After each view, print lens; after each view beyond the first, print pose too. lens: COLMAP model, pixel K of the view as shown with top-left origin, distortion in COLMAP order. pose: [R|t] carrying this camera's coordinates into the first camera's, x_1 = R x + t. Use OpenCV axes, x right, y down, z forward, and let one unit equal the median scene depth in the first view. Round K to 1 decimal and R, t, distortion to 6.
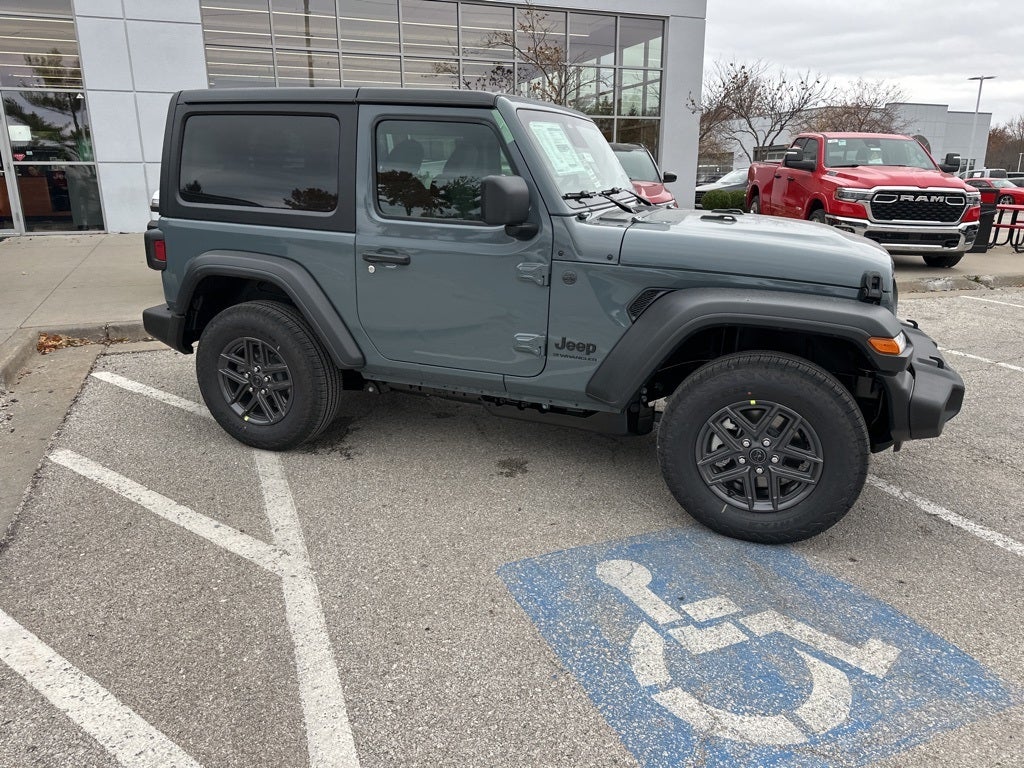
lens RADIAL K [[720.5, 0, 510.8], [0, 720.5, 379.8], [0, 0, 1]] dist [0.031597, -0.036012]
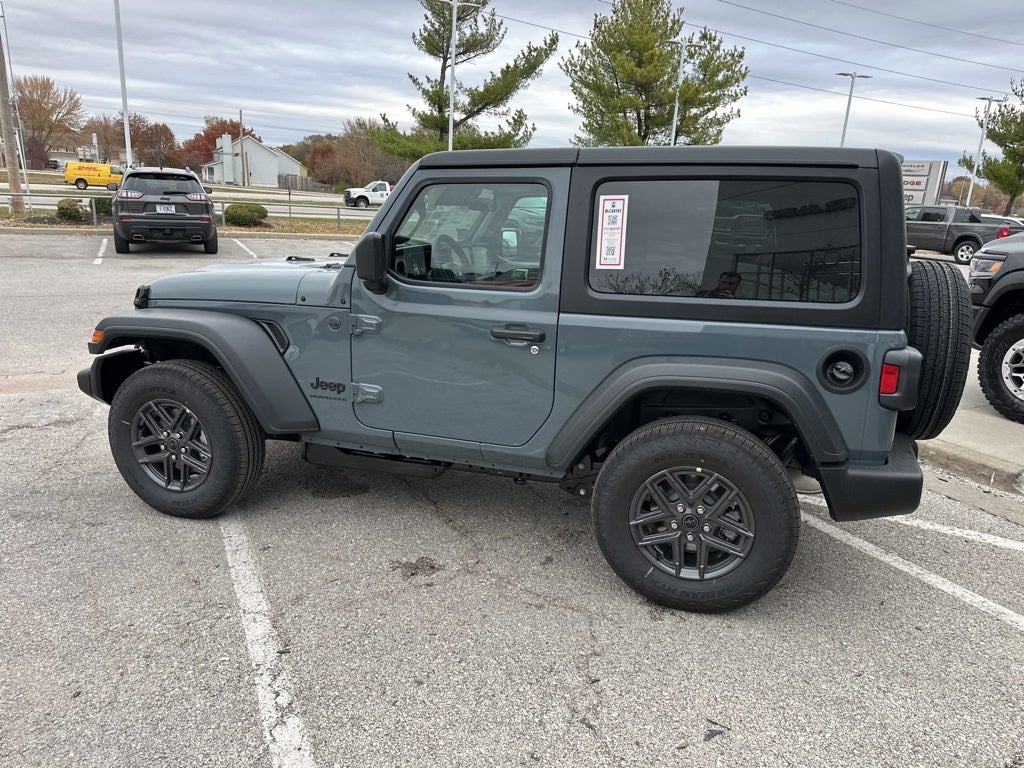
lens RADIAL K [[720.5, 0, 509.7], [0, 720.5, 384.5], [0, 0, 1]] dist [0.031597, -0.036012]
pose [[-0.996040, -0.032773, -0.082650, 0.096397], [-0.070461, 0.857896, 0.508969, -0.743668], [0.054225, 0.512777, -0.856808, 2.367382]]
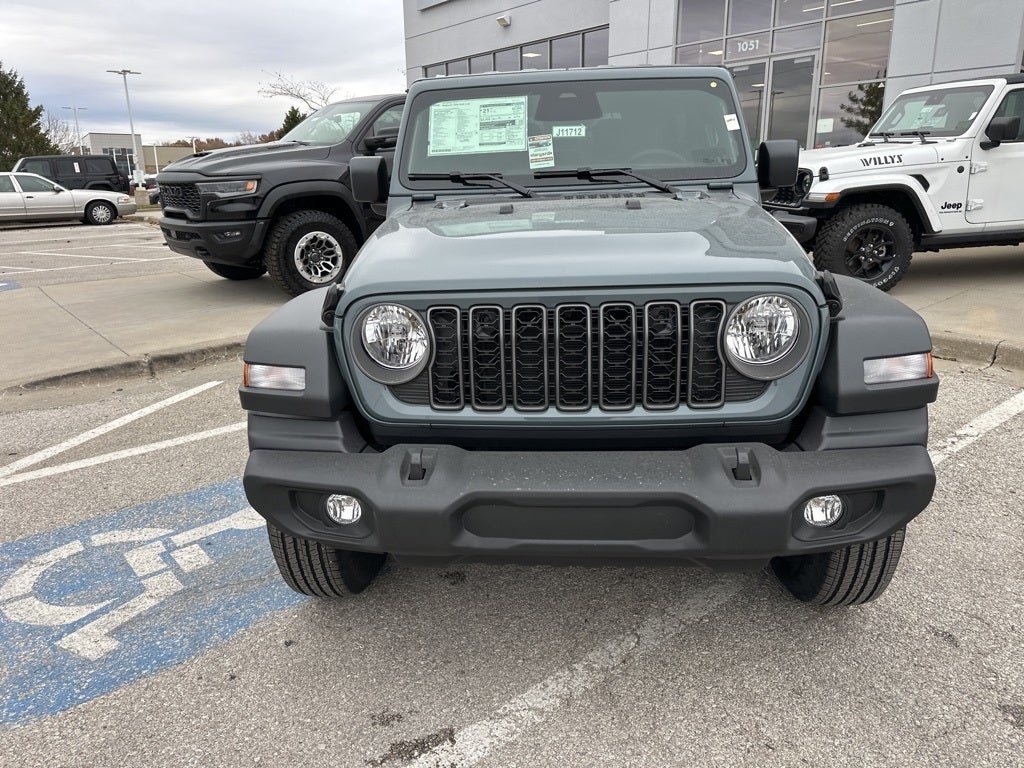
lens RADIAL K [[720.5, 0, 505.4], [0, 720.5, 377.7], [0, 0, 1]] dist [0.031597, -0.036012]
pose [[0.291702, 0.253853, -0.922209, 1.082491], [-0.242633, 0.952242, 0.185373, -0.205687], [0.925224, 0.169685, 0.339364, 0.821778]]
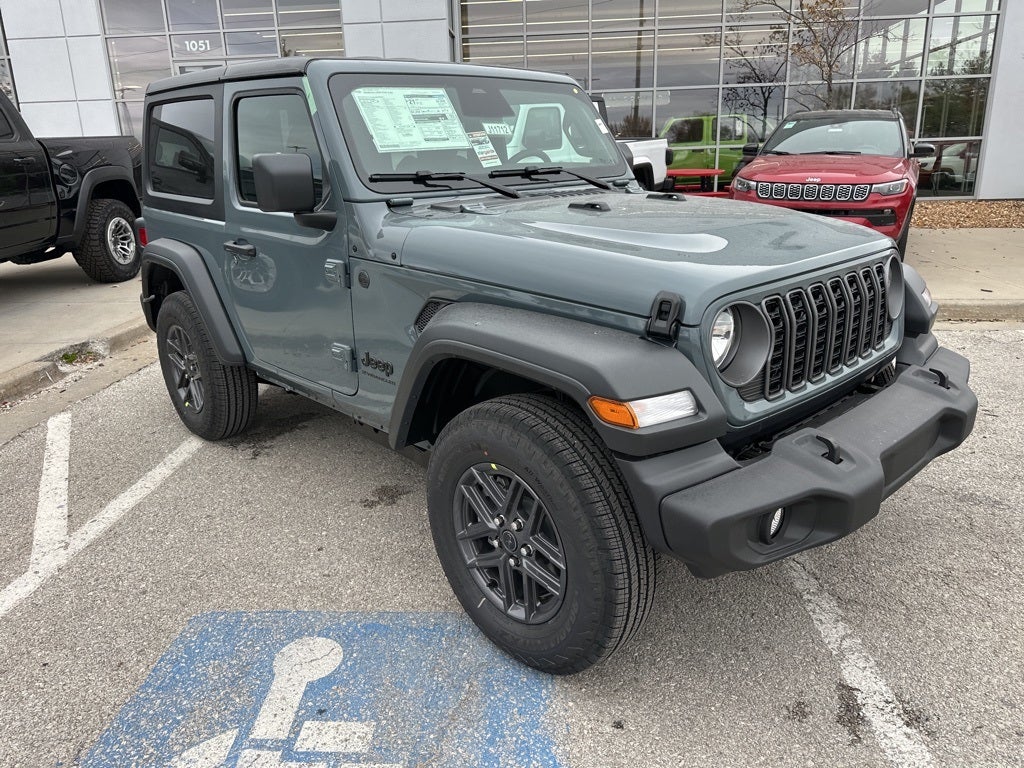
lens RADIAL K [[720.5, 0, 508.8], [0, 720.5, 391.4], [0, 0, 1]] dist [0.031597, -0.036012]
pose [[0.898905, 0.106190, -0.425080, 0.575084], [-0.092419, 0.994311, 0.052955, -0.073553], [0.428285, -0.008316, 0.903605, 0.328543]]
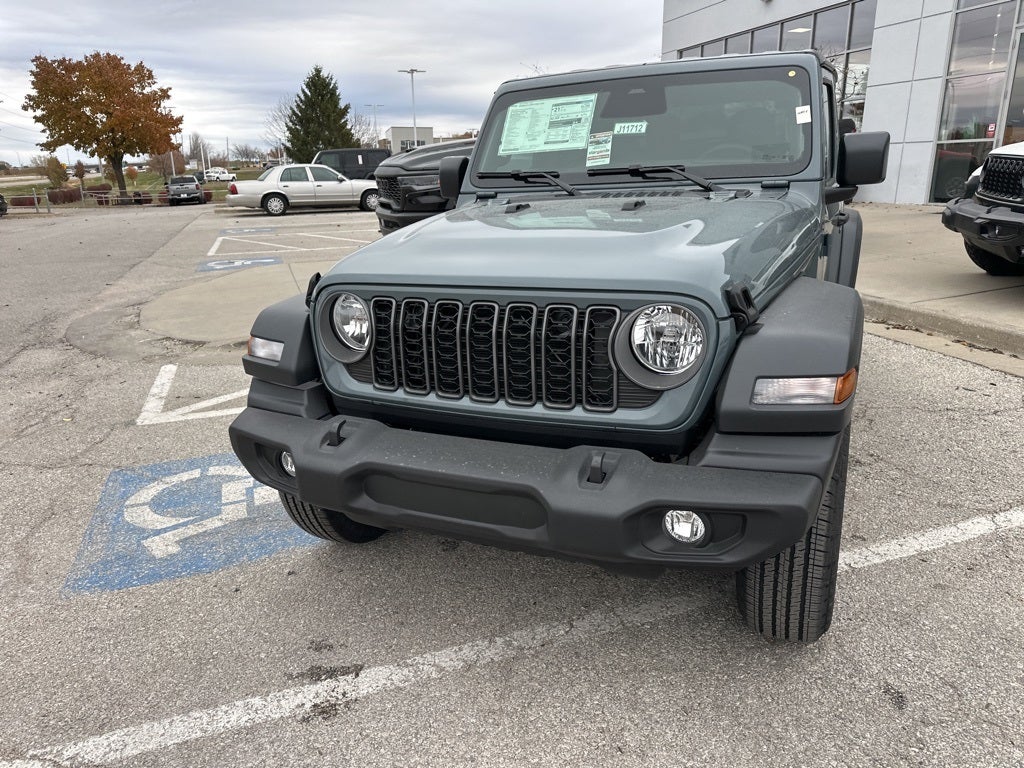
lens RADIAL K [[720.5, 0, 508.5], [0, 720.5, 391.1], [0, 0, 1]] dist [0.031597, -0.036012]
pose [[-0.056579, 0.296358, -0.953399, 1.162006], [-0.247048, 0.921077, 0.300972, -0.289268], [0.967350, 0.252564, 0.021101, 1.086190]]
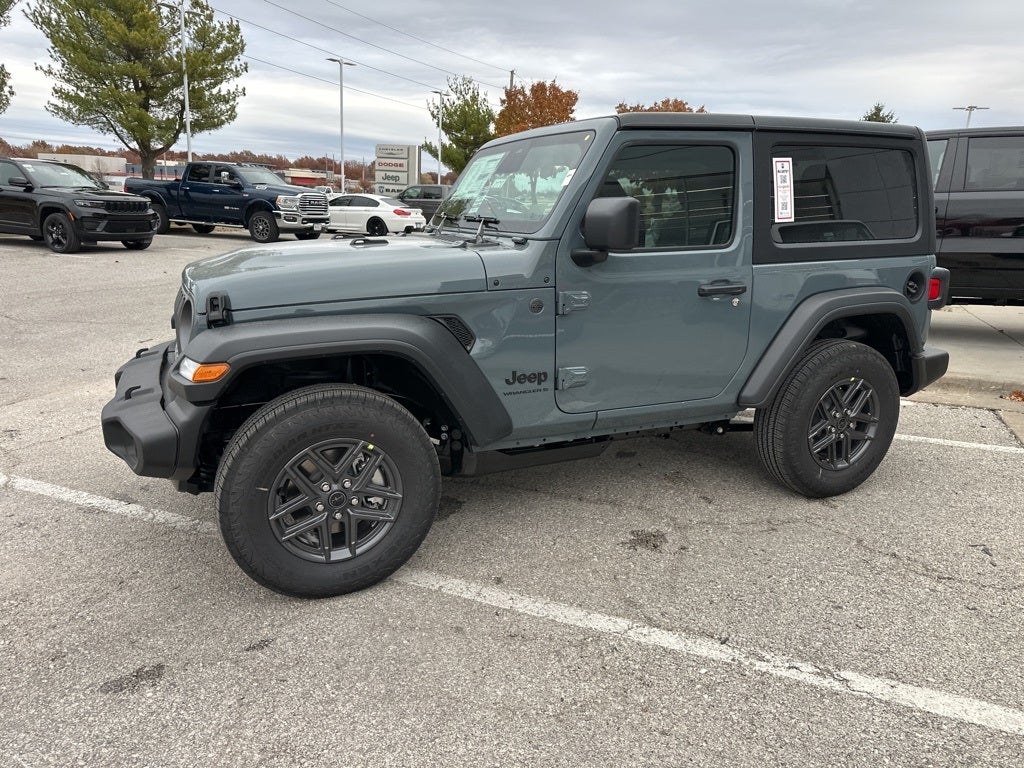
lens RADIAL K [[720.5, 0, 508.1], [0, 720.5, 388.9], [0, 0, 1]] dist [0.031597, -0.036012]
pose [[-0.705864, 0.153629, -0.691487, 0.932554], [-0.227639, 0.875217, 0.426820, -0.562709], [0.670773, 0.458686, -0.582812, 1.978624]]
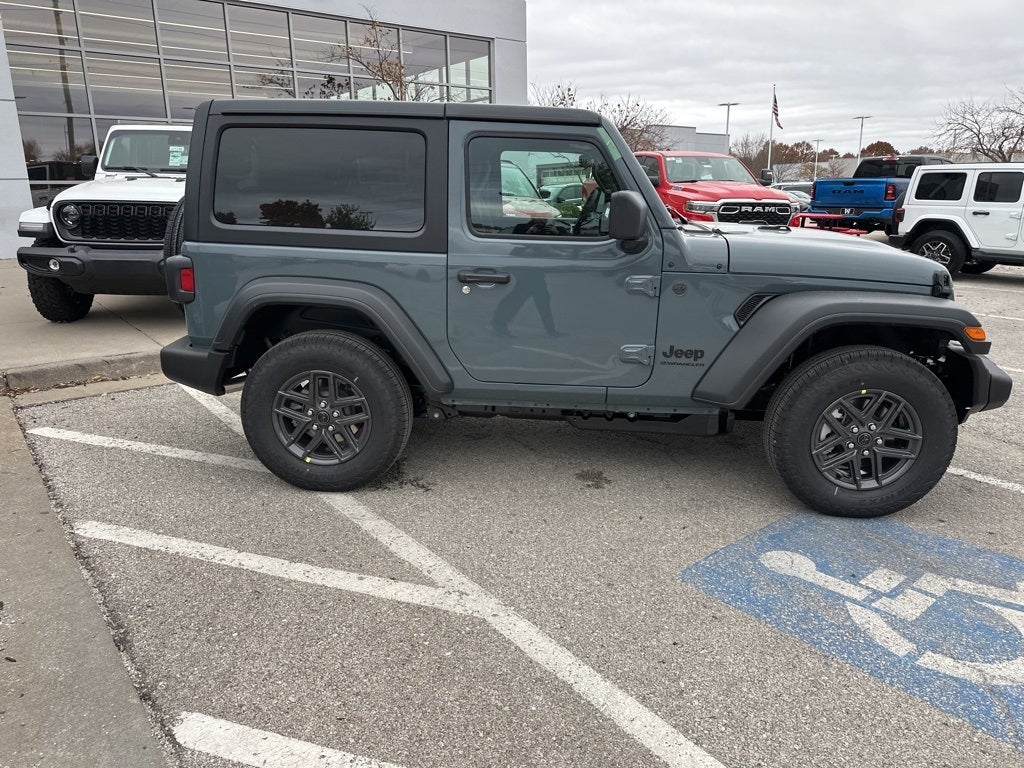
lens RADIAL K [[719.3, 0, 510.2], [0, 719.3, 376.7], [0, 0, 1]] dist [0.038162, -0.043847]
pose [[0.957336, -0.078538, 0.278098, -0.443000], [0.084968, 0.996322, -0.011123, -0.022989], [-0.276202, 0.034278, 0.960488, 0.068802]]
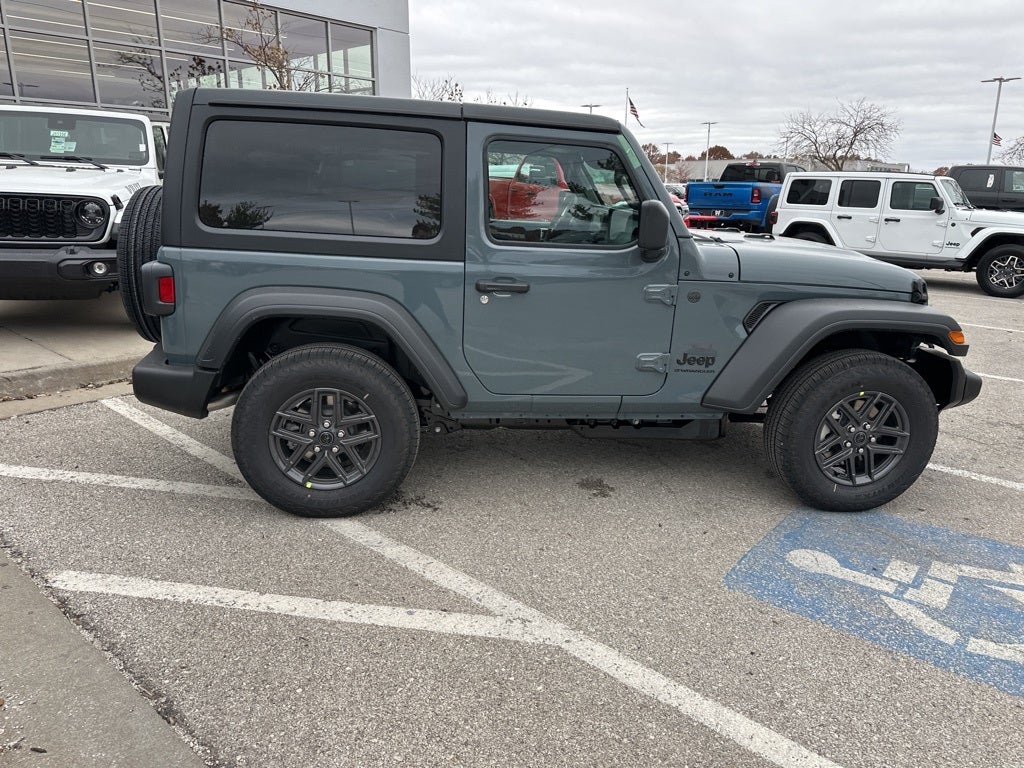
lens RADIAL K [[720.5, 0, 509.4], [0, 720.5, 376.9], [0, 0, 1]] dist [0.031597, -0.036012]
pose [[0.886391, -0.105613, 0.450729, -0.632601], [0.110858, 0.993726, 0.014836, -0.069167], [-0.449468, 0.036816, 0.892538, 0.178881]]
